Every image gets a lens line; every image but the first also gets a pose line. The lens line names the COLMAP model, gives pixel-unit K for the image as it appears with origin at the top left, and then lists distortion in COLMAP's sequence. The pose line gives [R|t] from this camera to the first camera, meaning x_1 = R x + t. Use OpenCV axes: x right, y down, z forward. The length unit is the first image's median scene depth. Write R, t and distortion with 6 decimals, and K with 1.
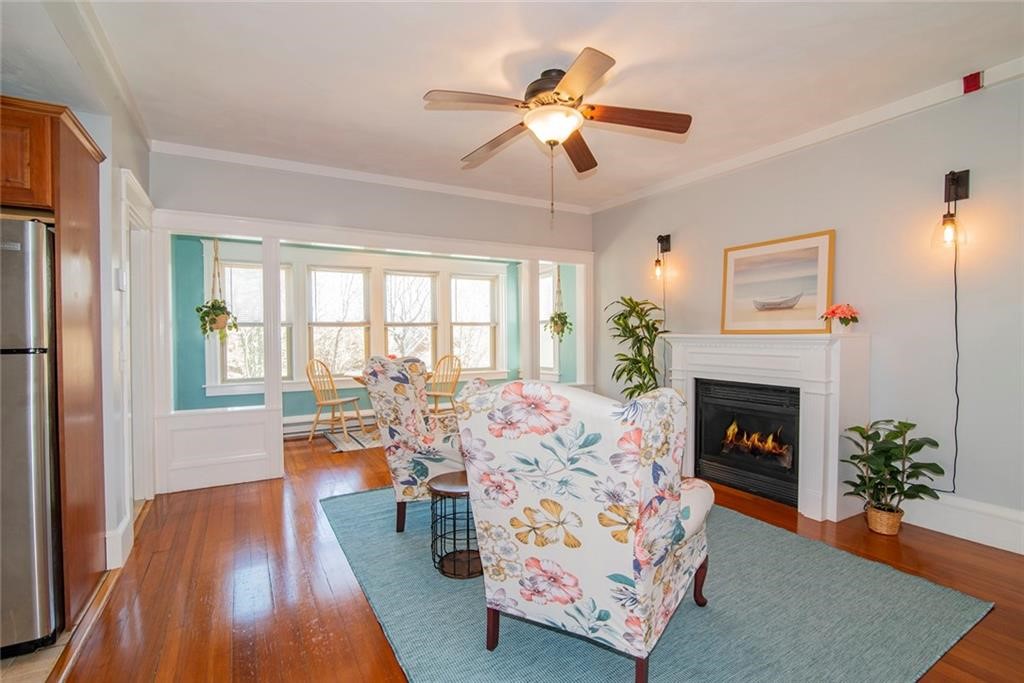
lens RADIAL K [[469.1, 0, 510.9], [0, 469.1, 345.5], [0, 0, 1]] dist [-0.017983, 0.000091]
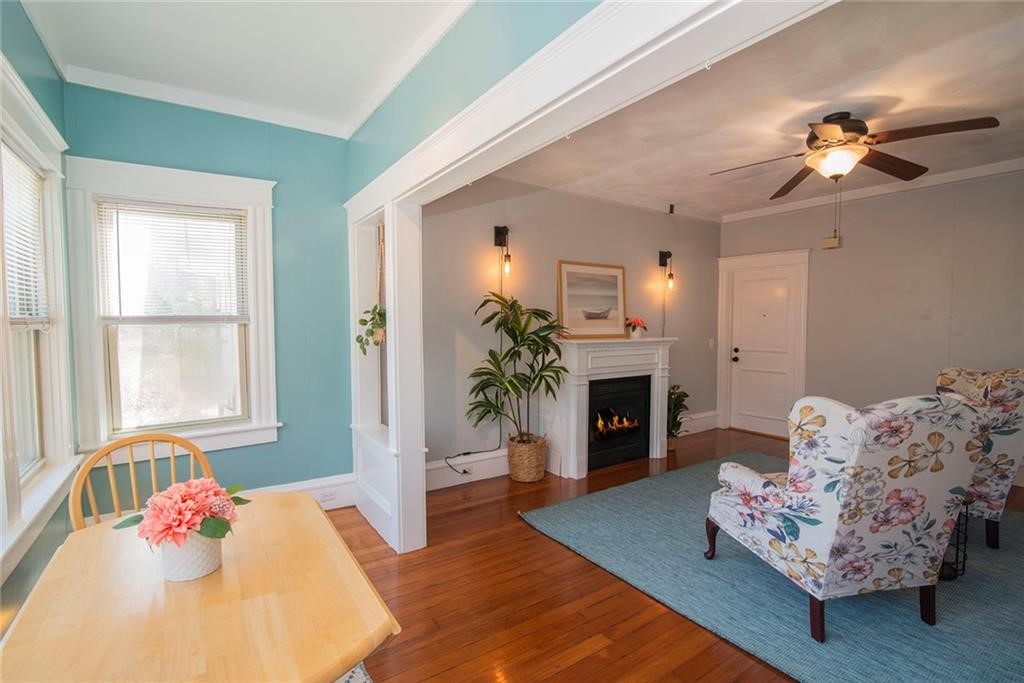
lens RADIAL K [[469.1, 0, 510.9], [0, 469.1, 345.5], [0, 0, 1]] dist [-0.017983, 0.000091]
pose [[-0.078636, -0.042710, 0.995988, -0.901669], [0.025828, 0.998659, 0.044863, -0.087844], [-0.996569, 0.029252, -0.077428, 1.730129]]
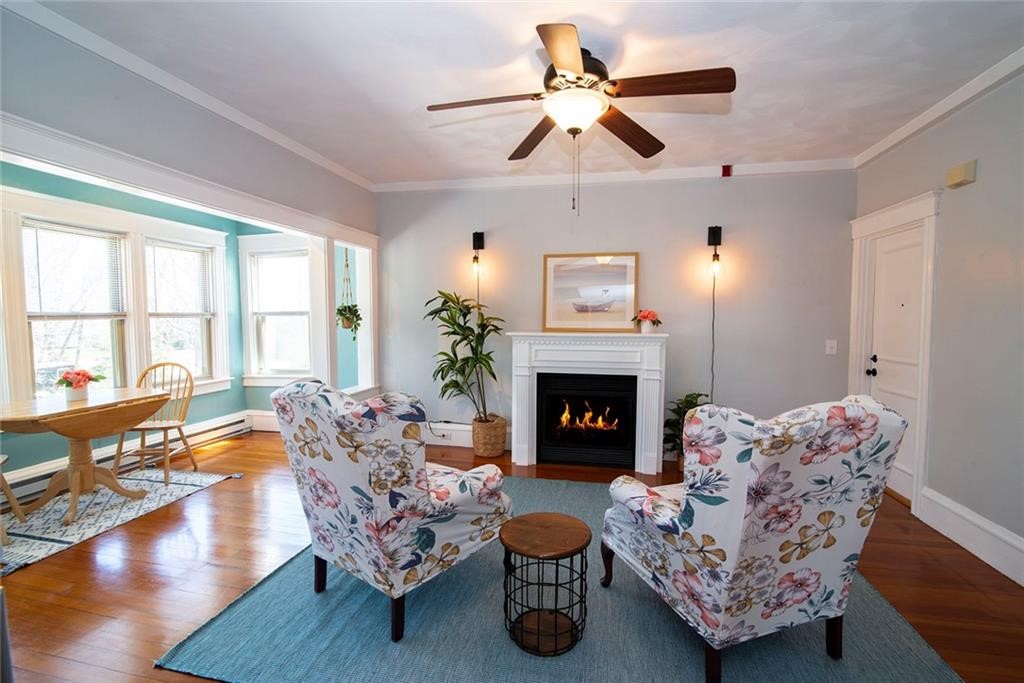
lens RADIAL K [[469.1, 0, 510.9], [0, 469.1, 345.5], [0, 0, 1]] dist [-0.017983, 0.000091]
pose [[0.670488, -0.038780, 0.740907, -0.621640], [0.013217, 0.999099, 0.040333, -0.053551], [-0.741803, -0.017251, 0.670396, 0.441017]]
